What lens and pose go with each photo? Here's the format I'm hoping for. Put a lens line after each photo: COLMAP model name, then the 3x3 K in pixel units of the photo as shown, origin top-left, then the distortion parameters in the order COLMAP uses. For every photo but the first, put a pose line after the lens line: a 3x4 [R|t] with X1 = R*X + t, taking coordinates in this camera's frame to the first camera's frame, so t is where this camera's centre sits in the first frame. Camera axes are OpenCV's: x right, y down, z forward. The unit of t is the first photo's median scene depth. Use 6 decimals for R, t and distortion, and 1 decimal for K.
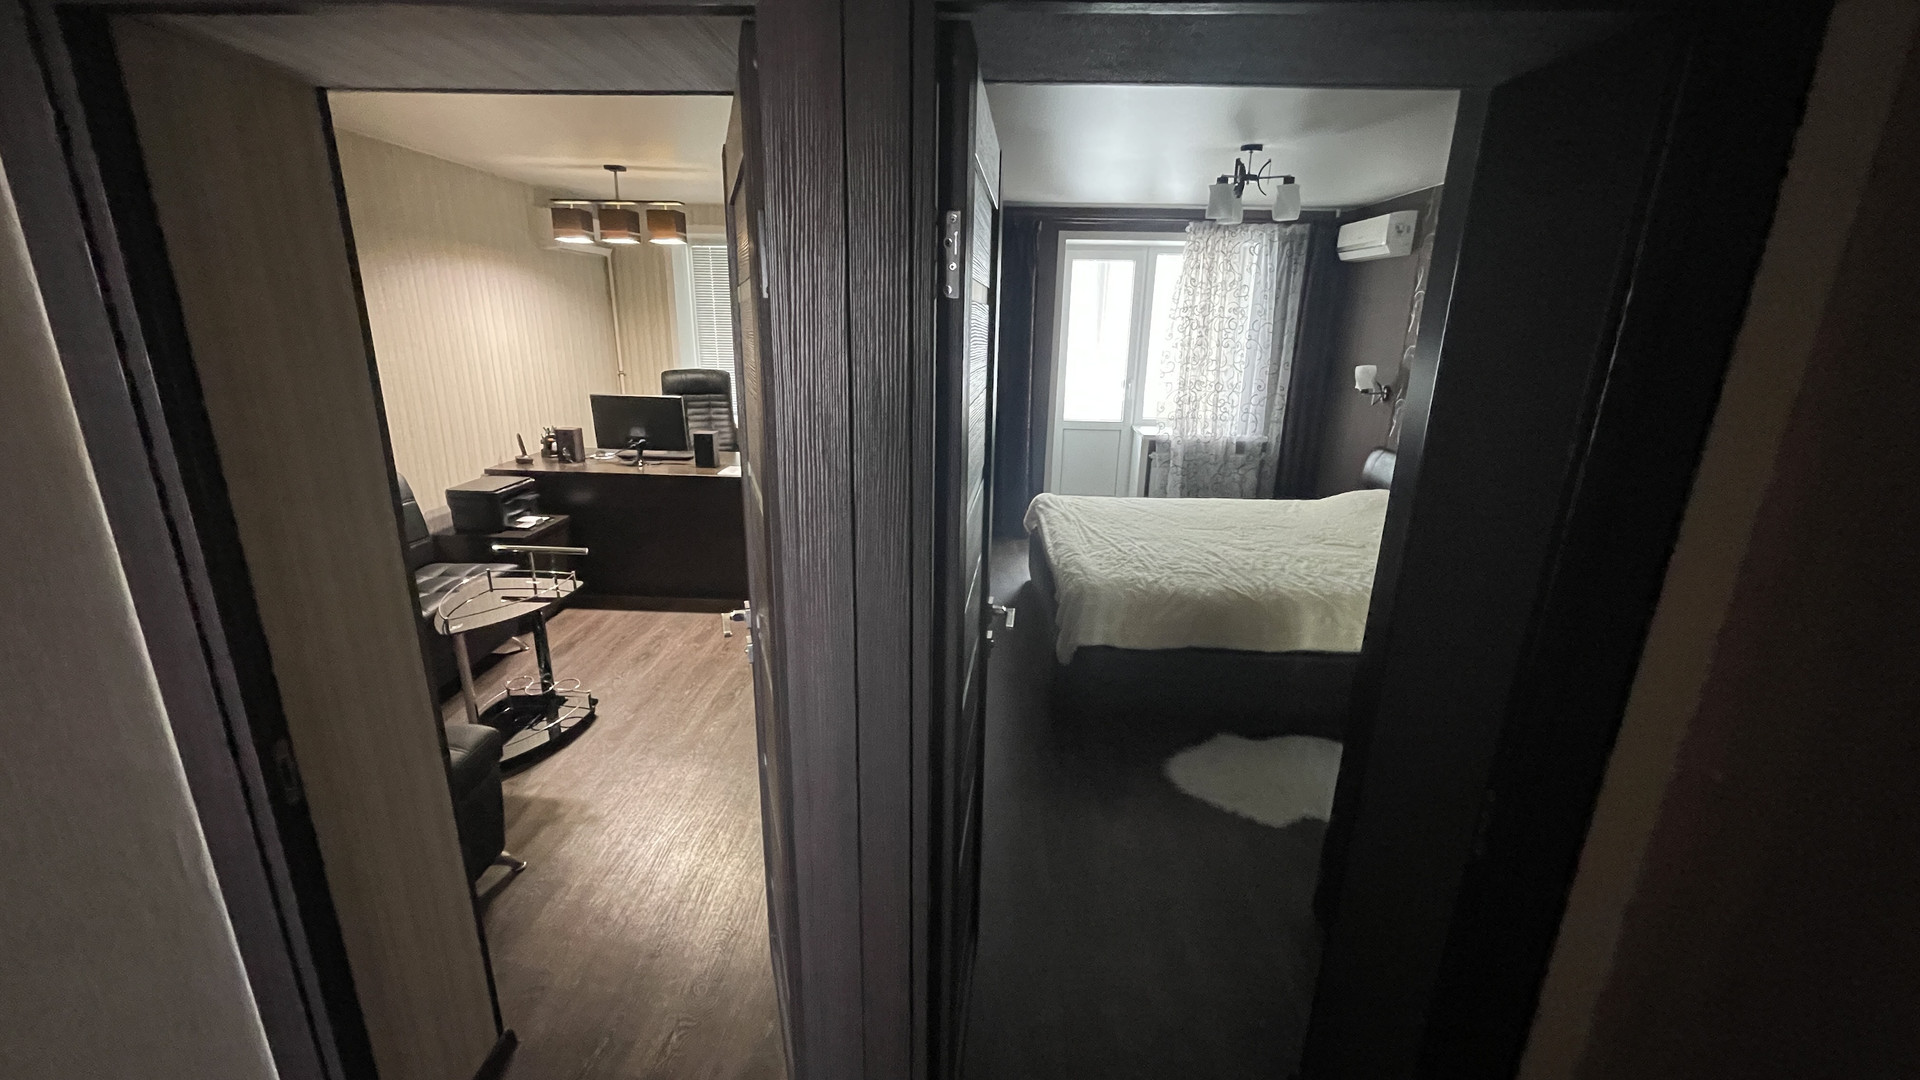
lens RADIAL K [[776.6, 0, 958.8], [0, 776.6, 539.6], [0, 0, 1]] dist [0.000277, -0.000030]
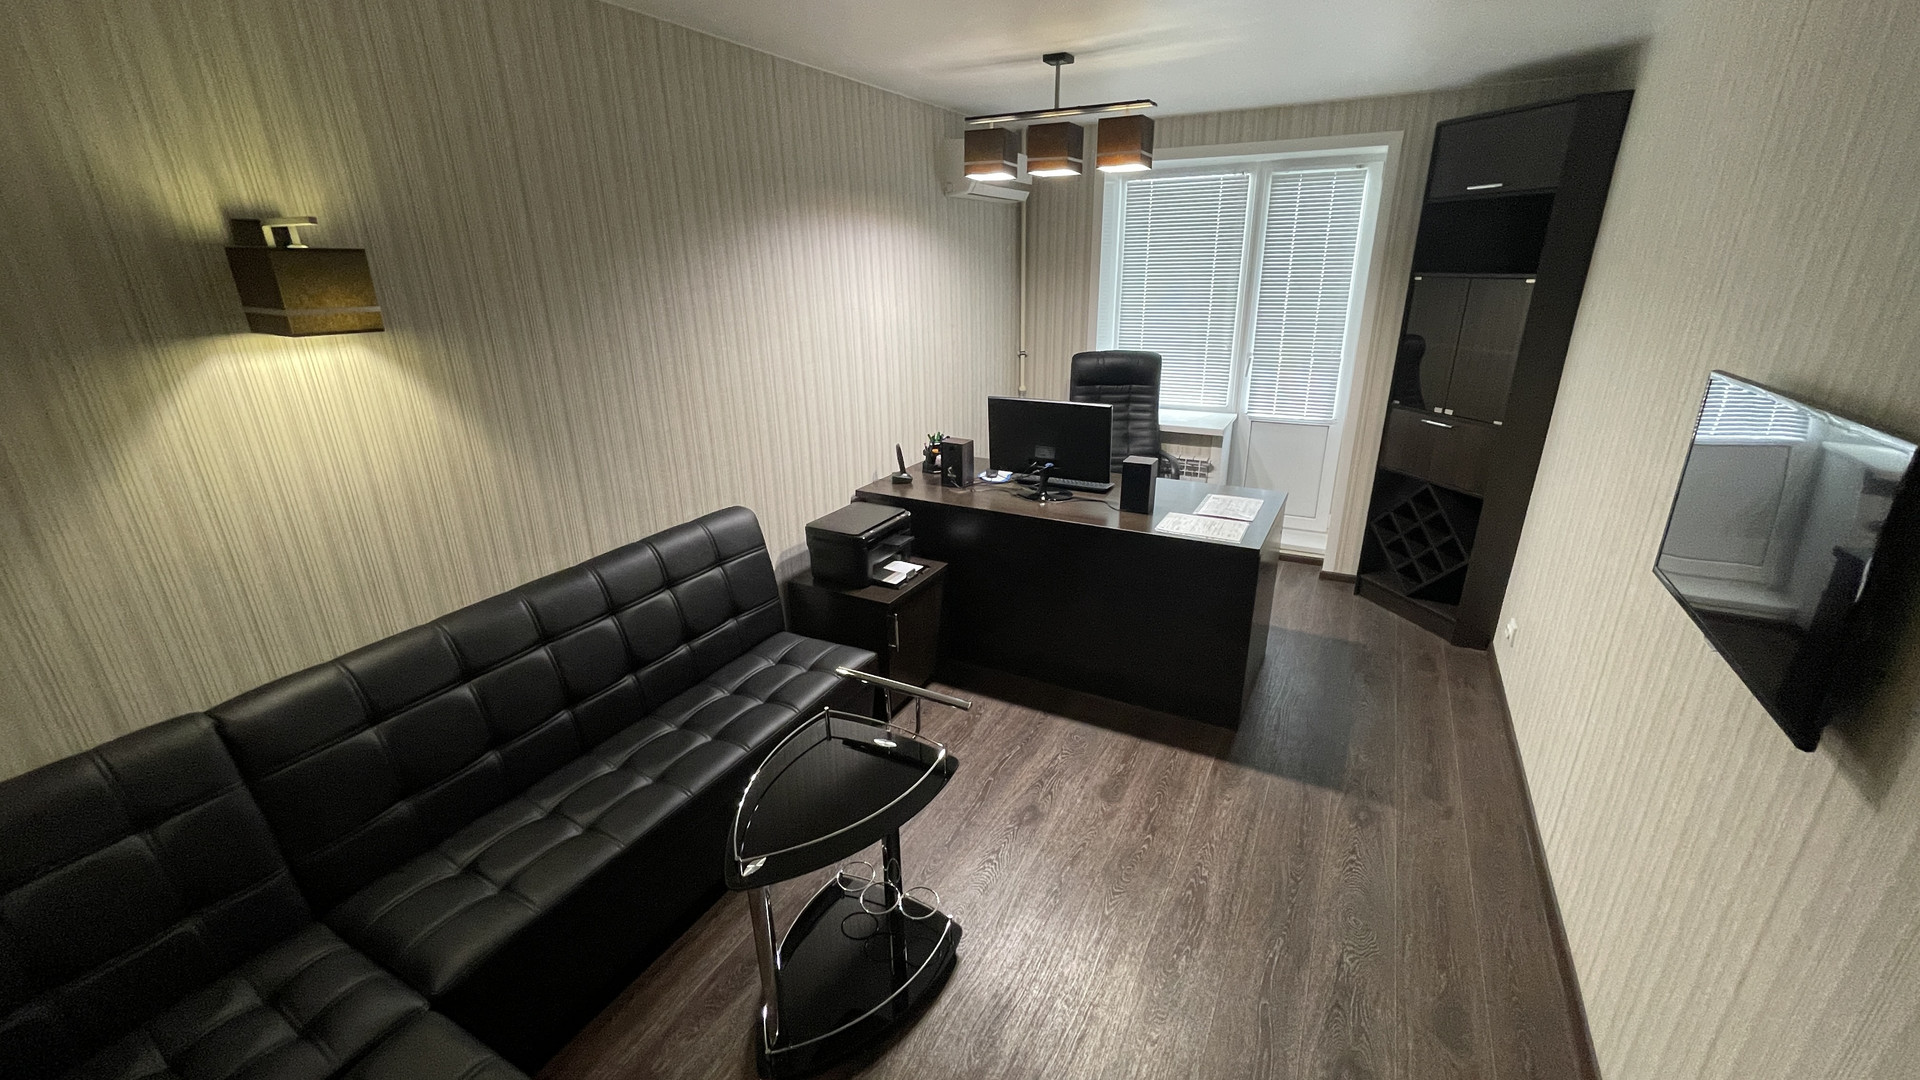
lens RADIAL K [[776.6, 0, 958.8], [0, 776.6, 539.6], [0, 0, 1]] dist [0.000277, -0.000030]
pose [[0.898709, 0.120545, -0.421654, -0.180928], [-0.094101, 0.992092, 0.083059, -0.113667], [0.428331, -0.034968, 0.902945, 0.334660]]
